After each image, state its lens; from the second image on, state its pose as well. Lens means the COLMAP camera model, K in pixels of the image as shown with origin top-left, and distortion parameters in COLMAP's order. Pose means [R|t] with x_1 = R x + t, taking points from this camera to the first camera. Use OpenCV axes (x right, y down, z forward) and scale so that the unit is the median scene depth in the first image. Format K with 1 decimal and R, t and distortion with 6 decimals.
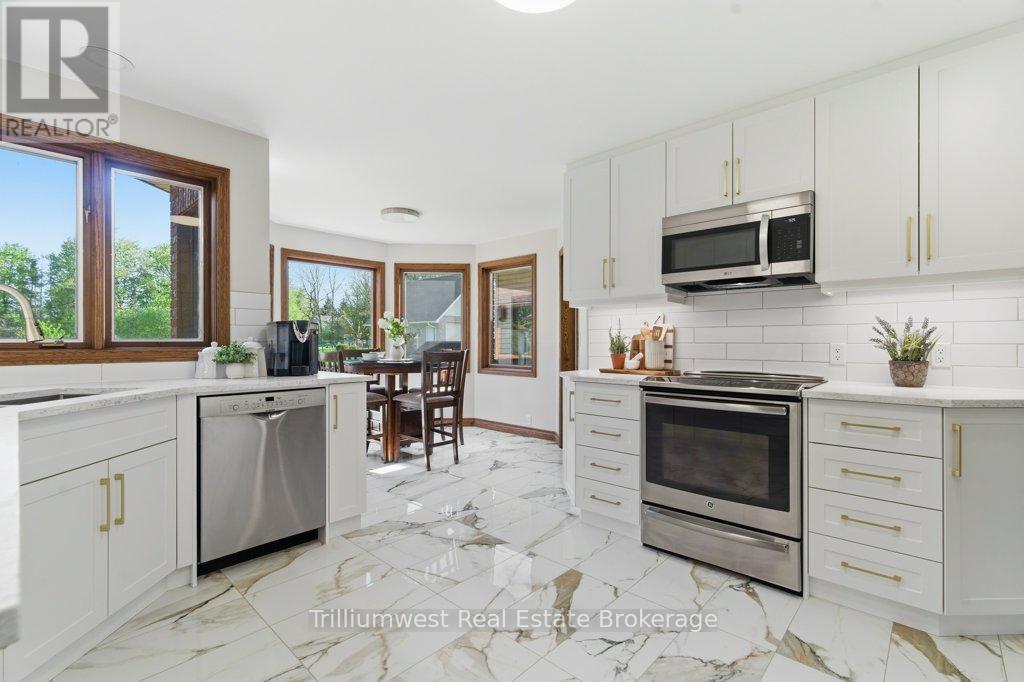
lens RADIAL K [[461.2, 0, 512.4], [0, 461.2, 340.9], [0, 0, 1]] dist [-0.002874, 0.000709]
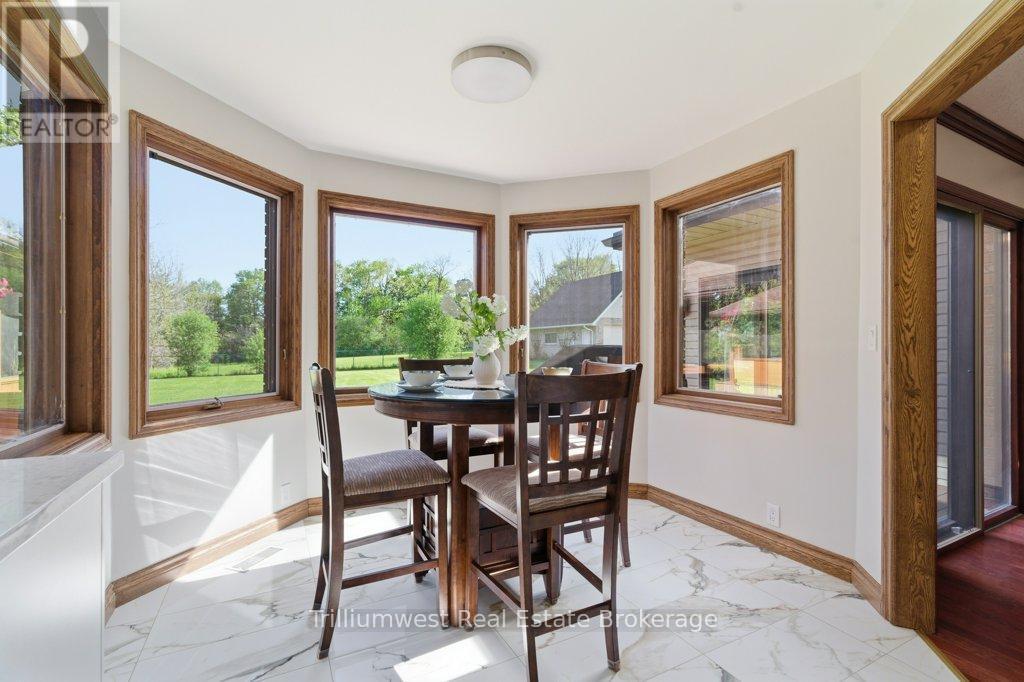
lens RADIAL K [[461.2, 0, 510.7], [0, 461.2, 344.6], [0, 0, 1]] dist [-0.002874, 0.000709]
pose [[0.940836, -0.001699, -0.338857, -0.073228], [0.001332, 0.999998, -0.001316, 0.001113], [0.338859, 0.000787, 0.940837, 0.623983]]
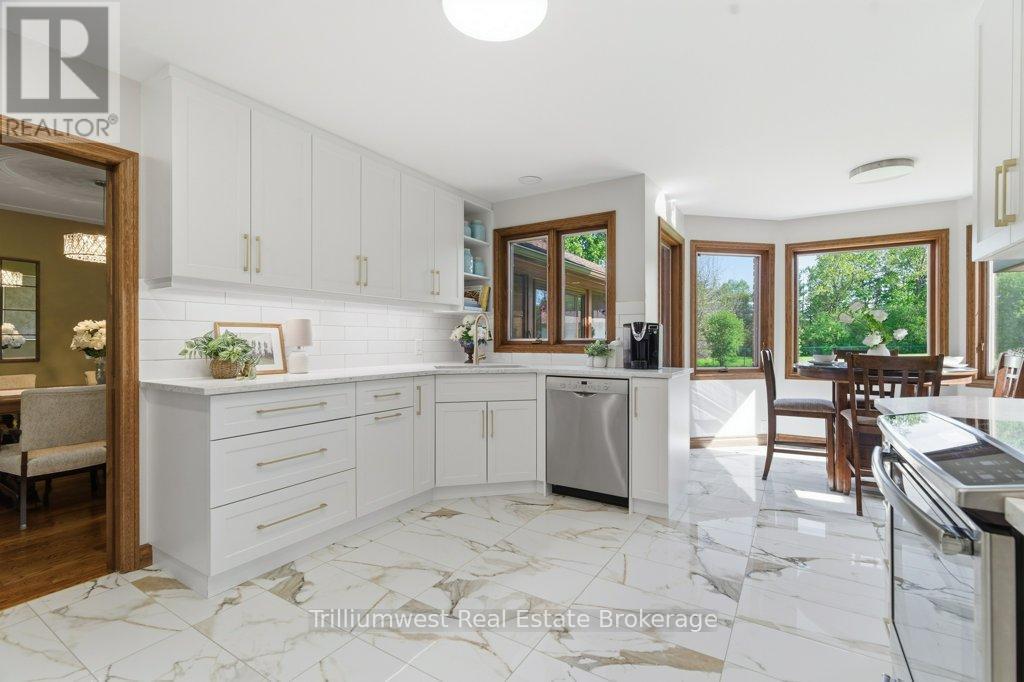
lens RADIAL K [[461.2, 0, 511.6], [0, 461.2, 341.7], [0, 0, 1]] dist [-0.002874, 0.000709]
pose [[0.185244, 0.003136, -0.982687, 0.418999], [0.000195, 0.999995, 0.003228, 0.000756], [0.982692, -0.000790, 0.185243, 0.301835]]
